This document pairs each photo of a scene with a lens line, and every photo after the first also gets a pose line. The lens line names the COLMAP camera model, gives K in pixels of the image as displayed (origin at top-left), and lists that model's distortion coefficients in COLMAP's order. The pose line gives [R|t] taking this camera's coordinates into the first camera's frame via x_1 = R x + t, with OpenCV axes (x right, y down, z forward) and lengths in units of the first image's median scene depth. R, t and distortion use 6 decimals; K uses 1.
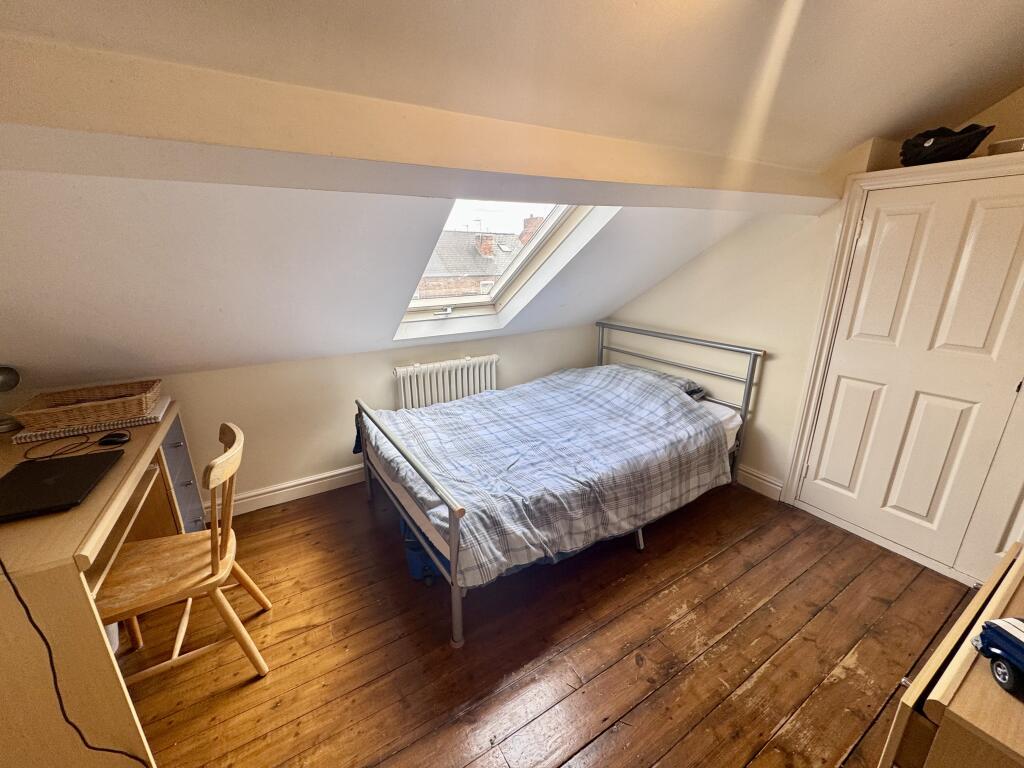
lens RADIAL K [[405.7, 0, 512.0], [0, 405.7, 384.0], [0, 0, 1]] dist [-0.004935, 0.000157]
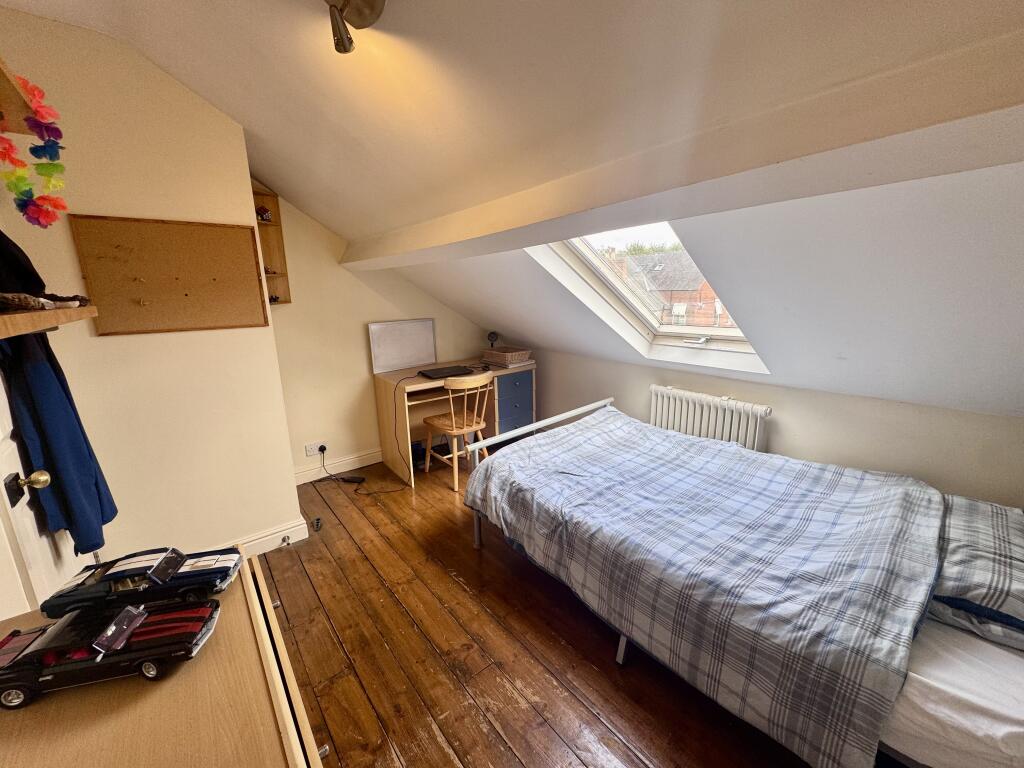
lens RADIAL K [[405.7, 0, 512.0], [0, 405.7, 384.0], [0, 0, 1]] dist [-0.004935, 0.000157]
pose [[0.141107, 0.230414, -0.962807, 0.818458], [-0.274421, 0.943532, 0.185583, -0.159686], [0.951200, 0.238028, 0.196369, 0.478443]]
